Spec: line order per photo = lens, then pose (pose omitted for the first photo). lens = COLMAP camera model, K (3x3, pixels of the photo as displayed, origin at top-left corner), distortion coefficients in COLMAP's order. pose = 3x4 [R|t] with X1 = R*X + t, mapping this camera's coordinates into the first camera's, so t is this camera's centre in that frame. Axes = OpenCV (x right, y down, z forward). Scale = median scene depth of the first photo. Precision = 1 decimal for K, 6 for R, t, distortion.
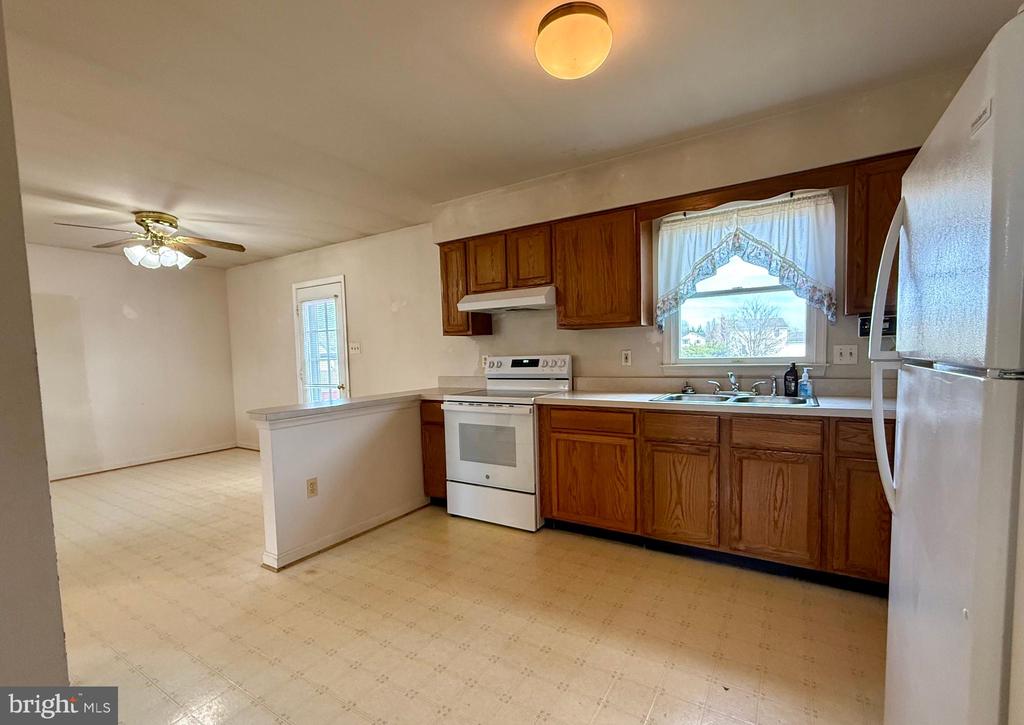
lens RADIAL K [[454.4, 0, 506.8], [0, 454.4, 381.9], [0, 0, 1]] dist [0.001149, -0.000591]
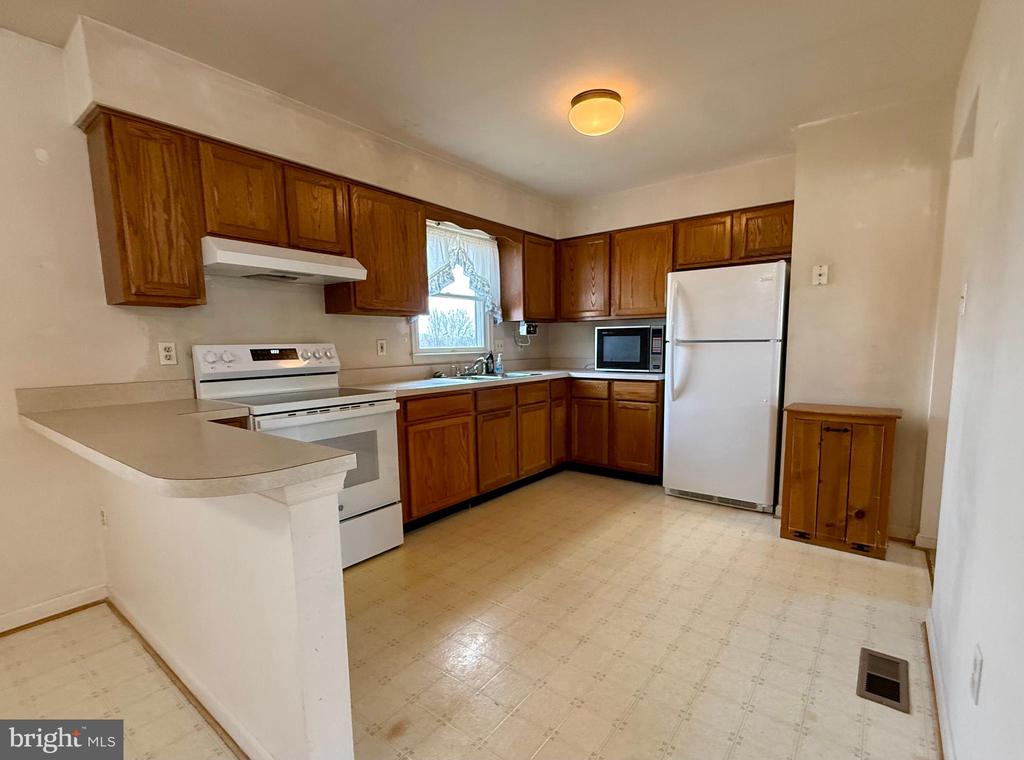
lens RADIAL K [[470.0, 0, 541.1], [0, 470.0, 400.4], [0, 0, 1]] dist [-0.003630, -0.000822]
pose [[0.065457, -0.092640, 0.993546, -0.716610], [0.076394, 0.993224, 0.087577, -0.002986], [-0.994927, 0.070168, 0.072090, 0.586235]]
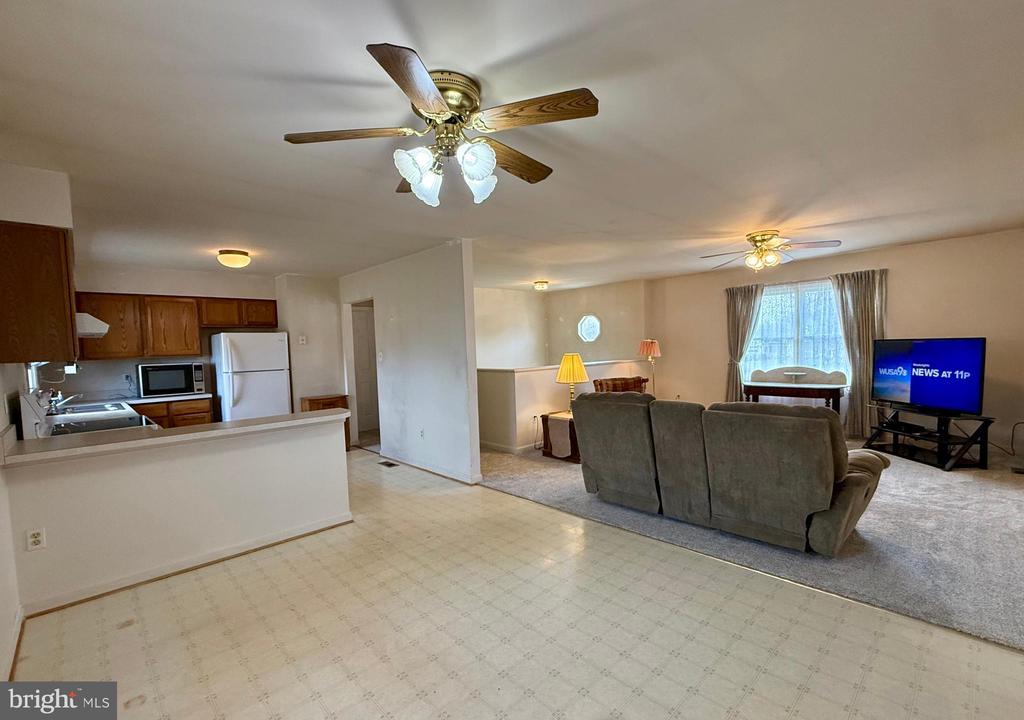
lens RADIAL K [[454.4, 0, 504.0], [0, 454.4, 365.7], [0, 0, 1]] dist [0.001149, -0.000591]
pose [[-0.965436, 0.049737, 0.255852, -1.079493], [0.076844, 0.992308, 0.097060, -0.128259], [-0.249057, 0.113366, -0.961831, 1.717944]]
